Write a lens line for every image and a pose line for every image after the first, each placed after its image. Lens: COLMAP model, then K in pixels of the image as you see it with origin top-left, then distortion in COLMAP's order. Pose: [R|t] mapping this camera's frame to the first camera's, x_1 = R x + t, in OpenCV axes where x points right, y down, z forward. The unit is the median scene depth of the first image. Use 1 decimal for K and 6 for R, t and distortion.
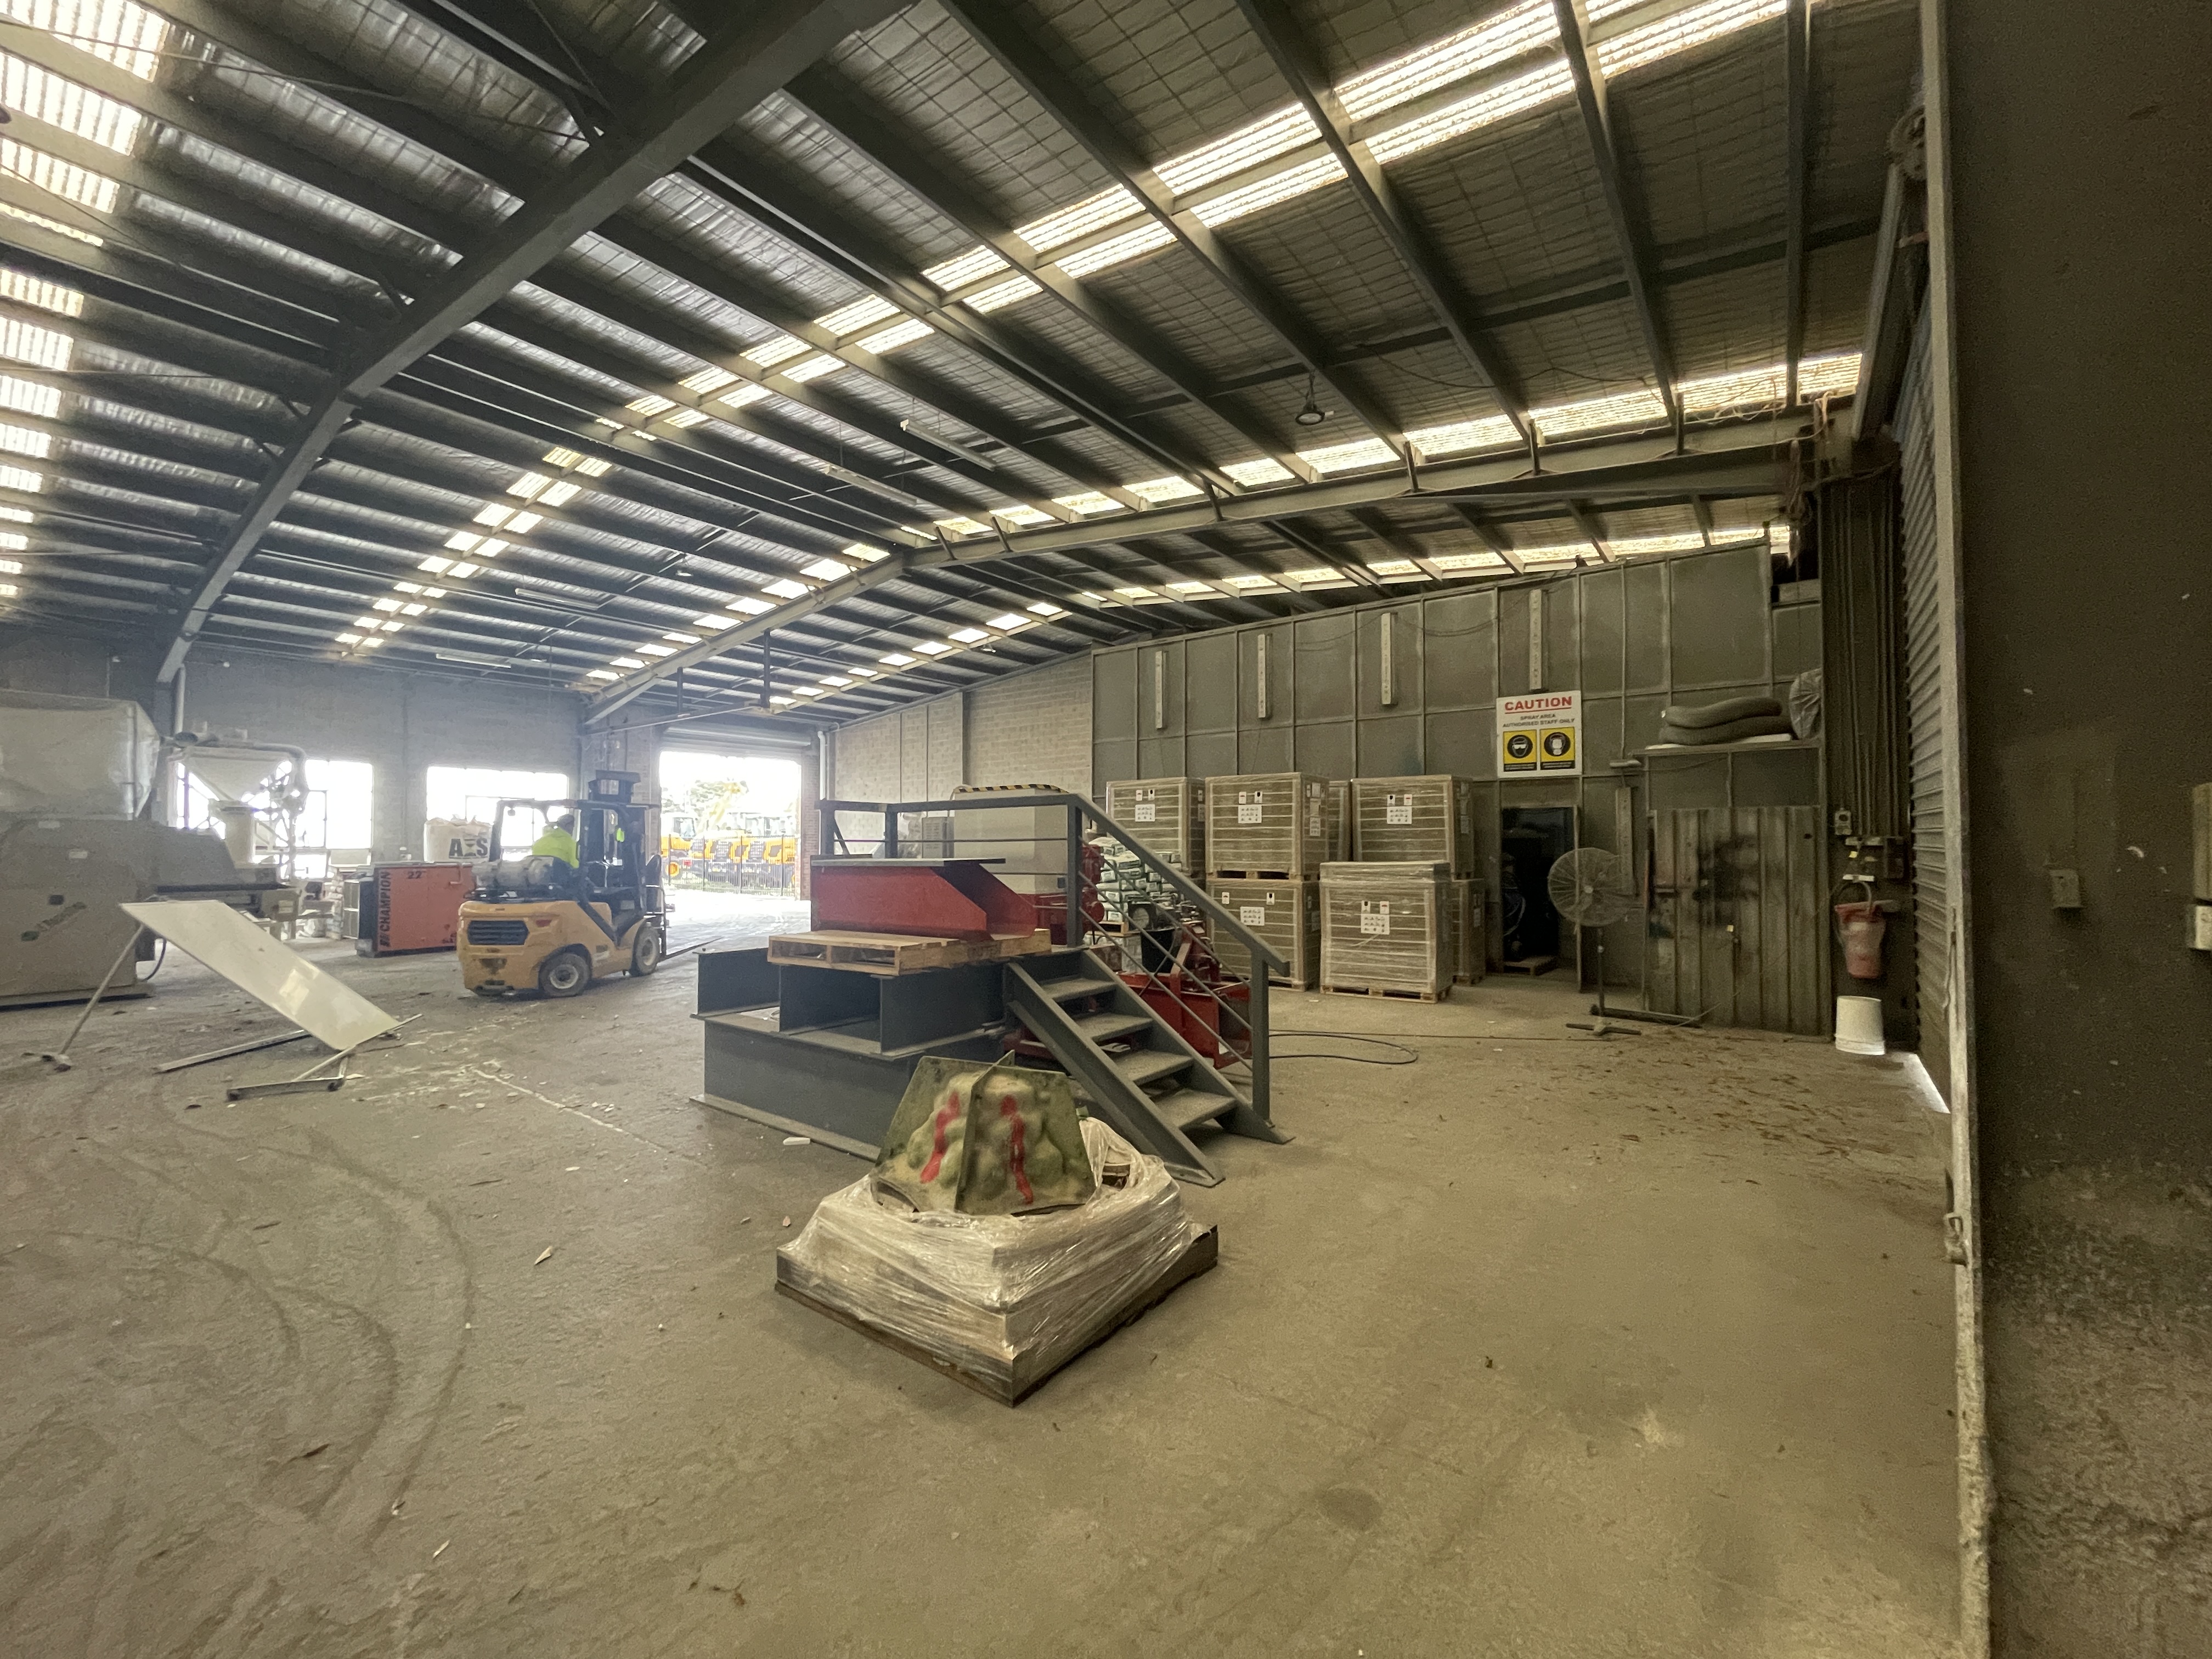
lens RADIAL K [[898.1, 0, 1106.0], [0, 898.1, 829.5], [0, 0, 1]] dist [0.000817, 0.000023]
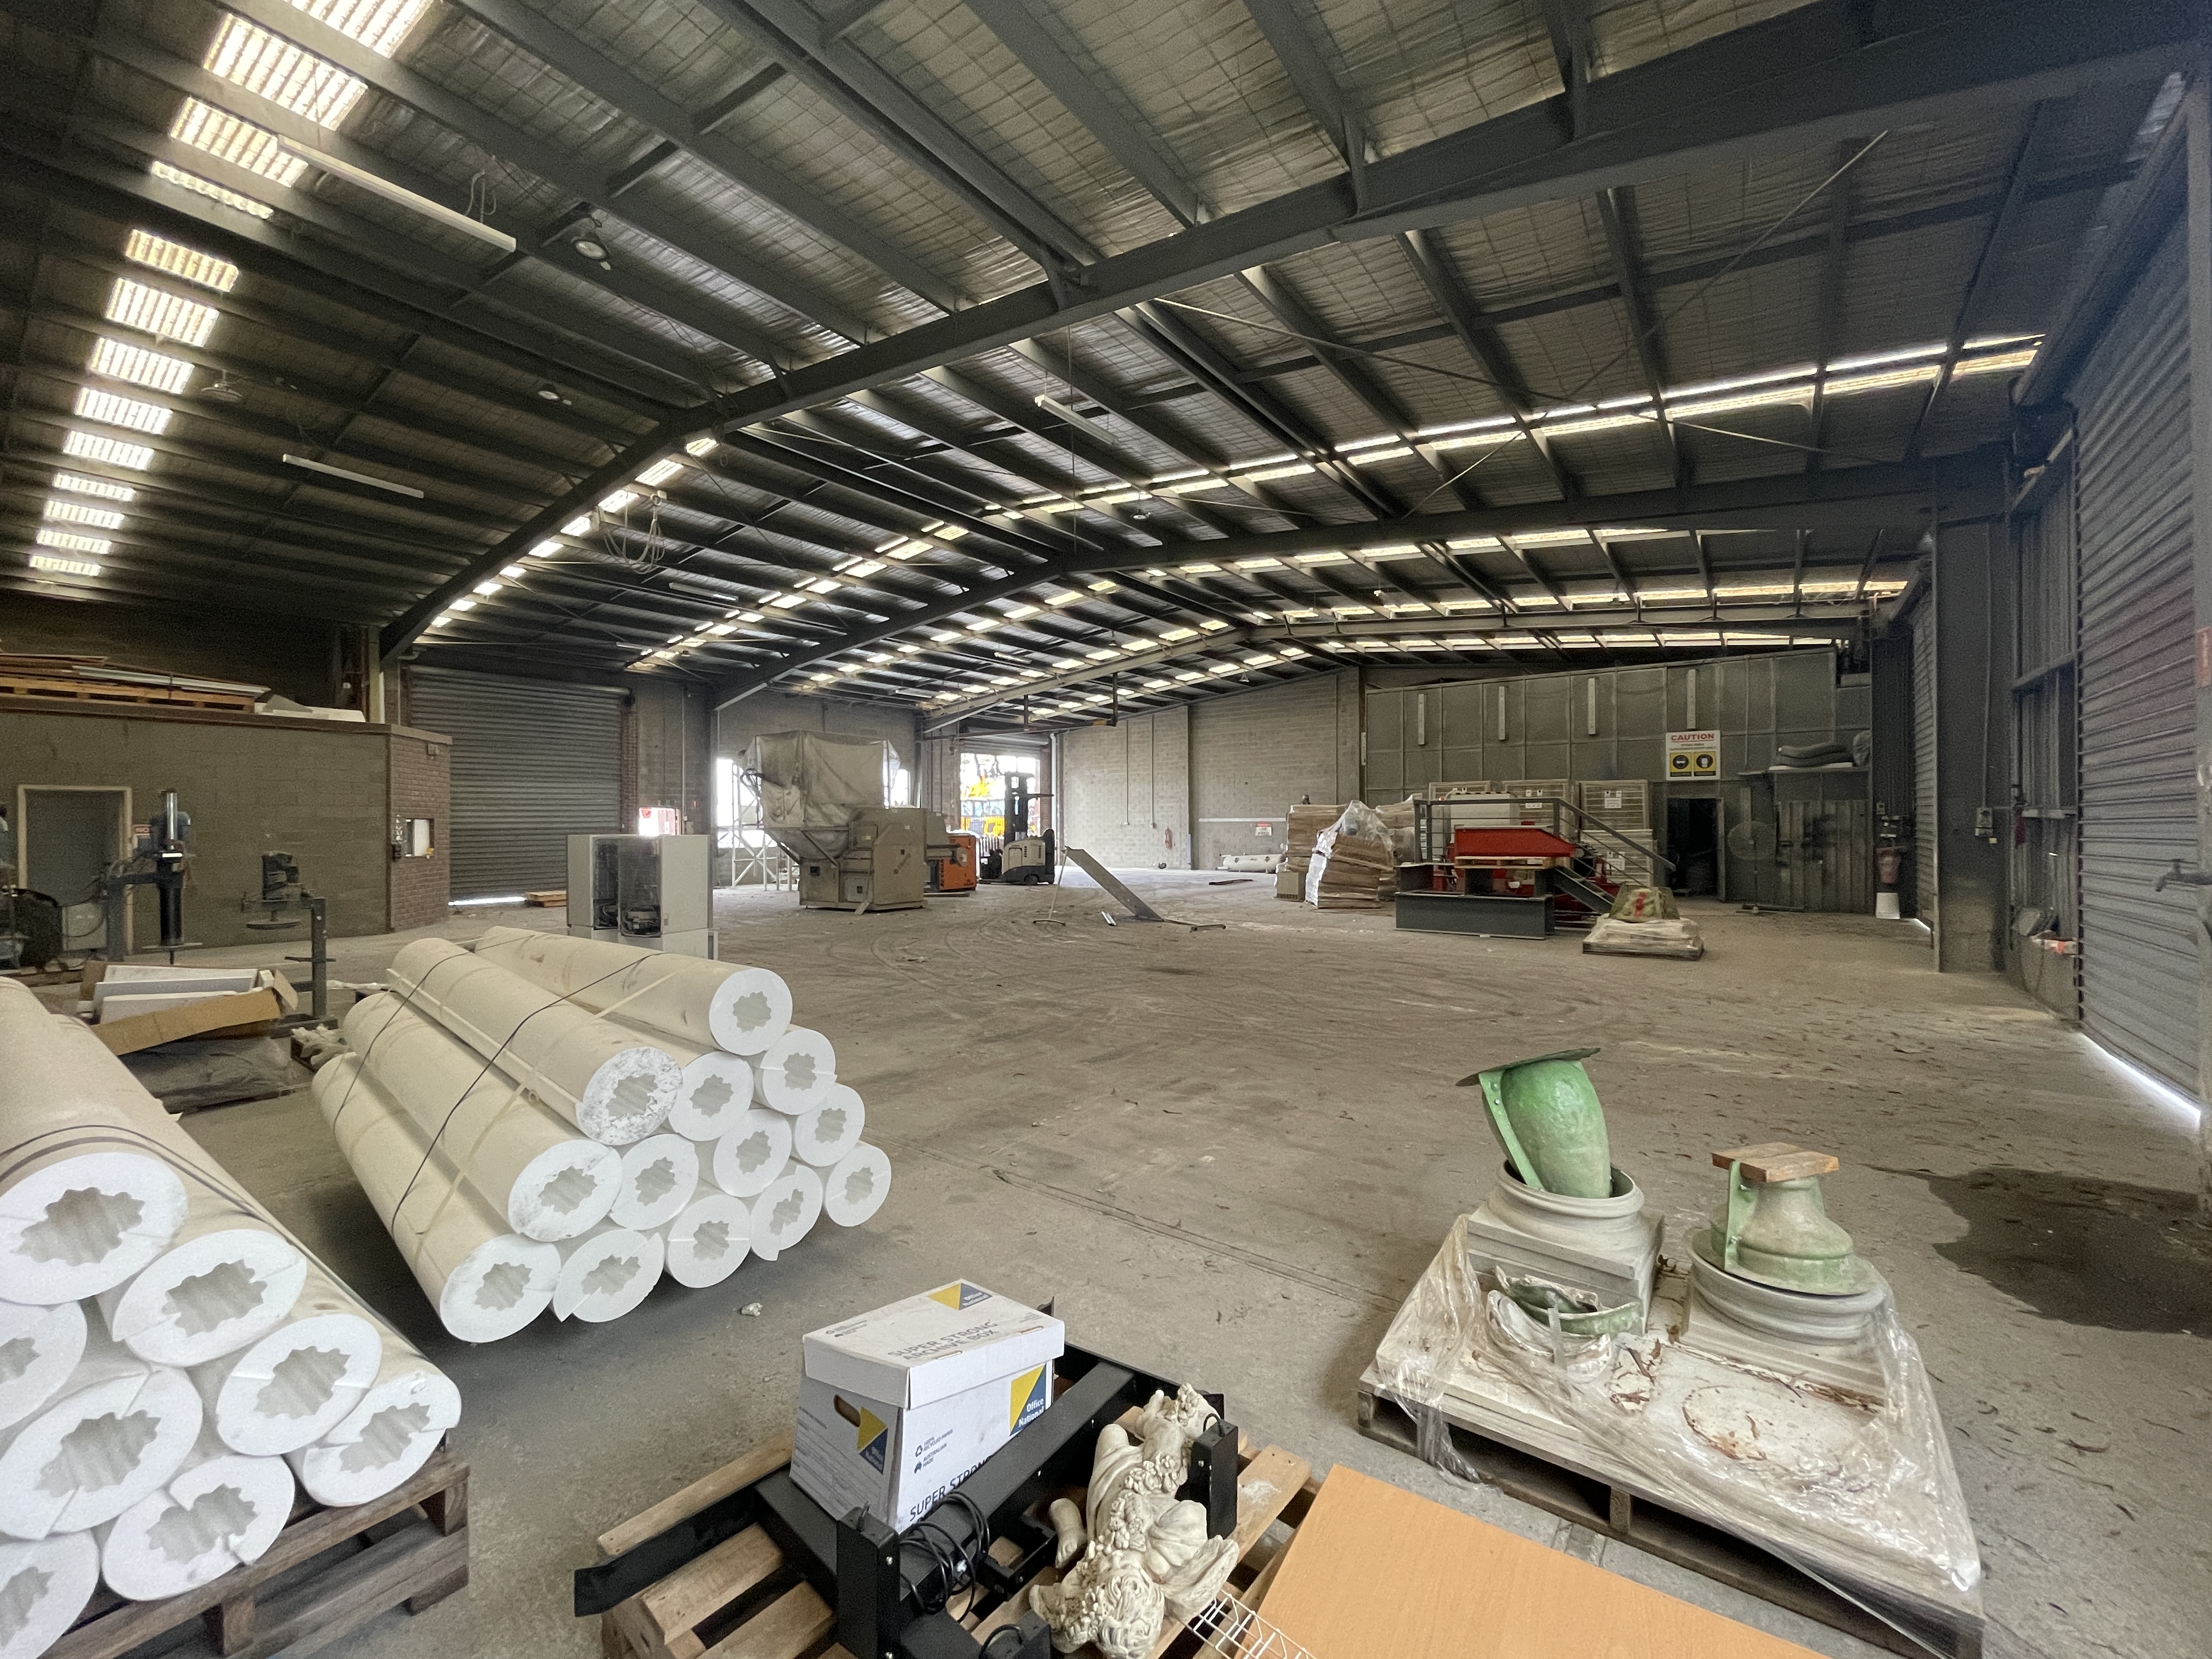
lens RADIAL K [[891.0, 0, 1106.0], [0, 891.0, 829.5], [0, 0, 1]] dist [0.000063, 0.000636]
pose [[0.999978, -0.001741, 0.006326, -0.652918], [0.001591, 0.999718, 0.023675, -0.007124], [-0.006365, -0.023664, 0.999700, -0.694838]]
